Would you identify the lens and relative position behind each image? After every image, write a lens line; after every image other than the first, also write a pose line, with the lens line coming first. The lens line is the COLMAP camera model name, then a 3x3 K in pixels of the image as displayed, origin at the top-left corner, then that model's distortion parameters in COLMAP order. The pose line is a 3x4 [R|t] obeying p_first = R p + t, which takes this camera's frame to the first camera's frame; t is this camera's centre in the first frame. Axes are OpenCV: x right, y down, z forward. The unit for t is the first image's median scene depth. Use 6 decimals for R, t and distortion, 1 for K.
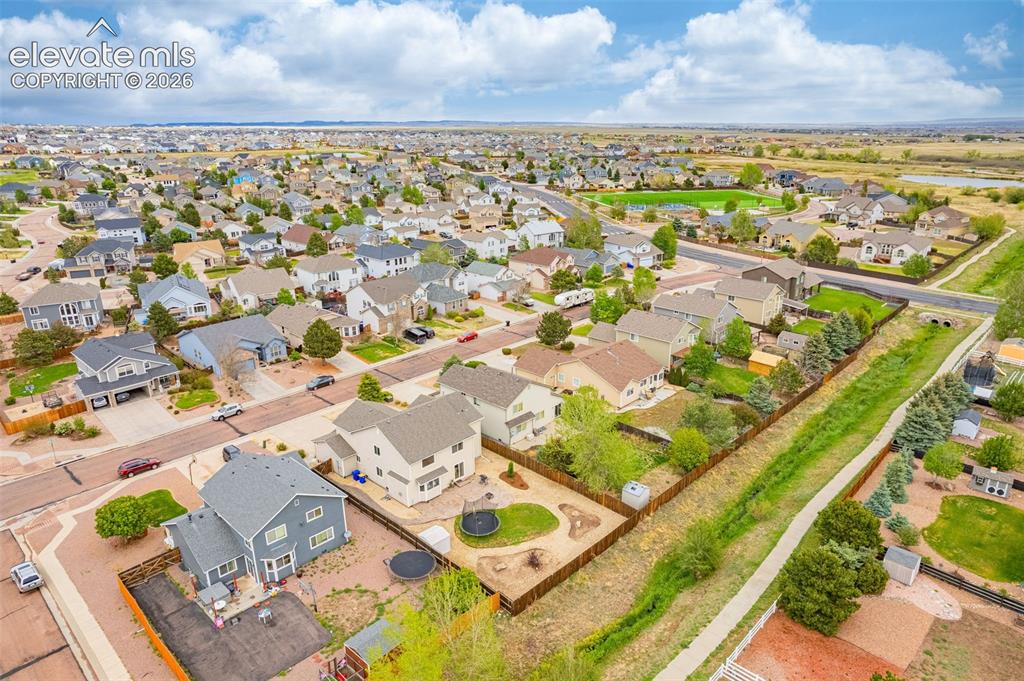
lens RADIAL K [[661.4, 0, 511.8], [0, 661.4, 341.3], [0, 0, 1]] dist [-0.017034, 0.001782]
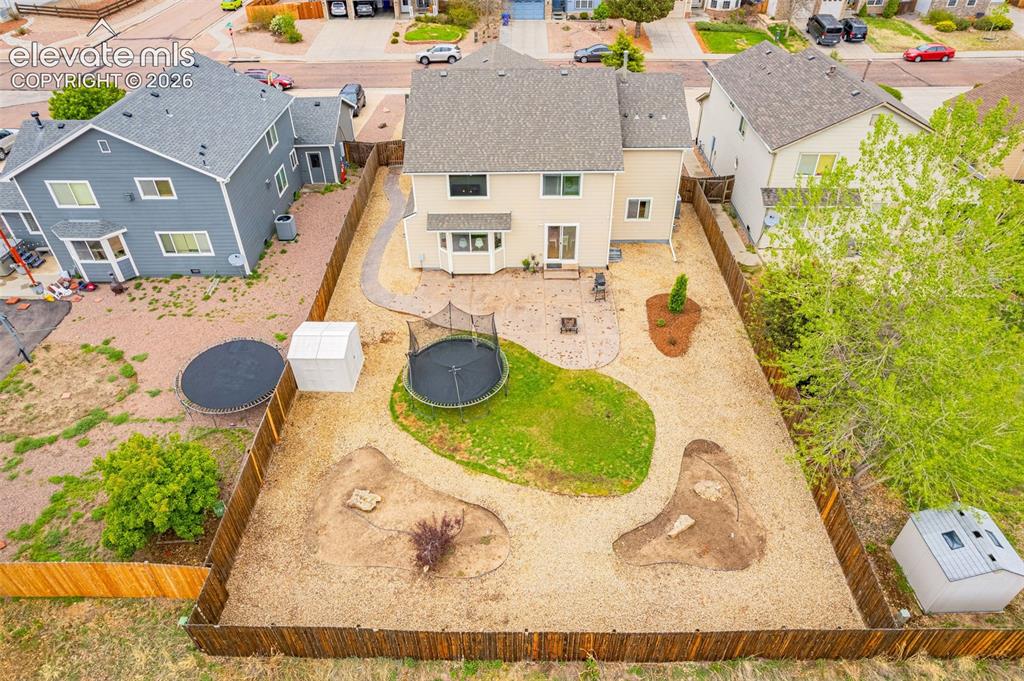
lens RADIAL K [[661.4, 0, 515.2], [0, 661.4, 346.3], [0, 0, 1]] dist [-0.017034, 0.001782]
pose [[0.688758, 0.454663, -0.564707, 0.168726], [-0.230587, 0.875849, 0.423931, 0.083381], [0.687344, -0.161772, 0.708088, 0.683648]]
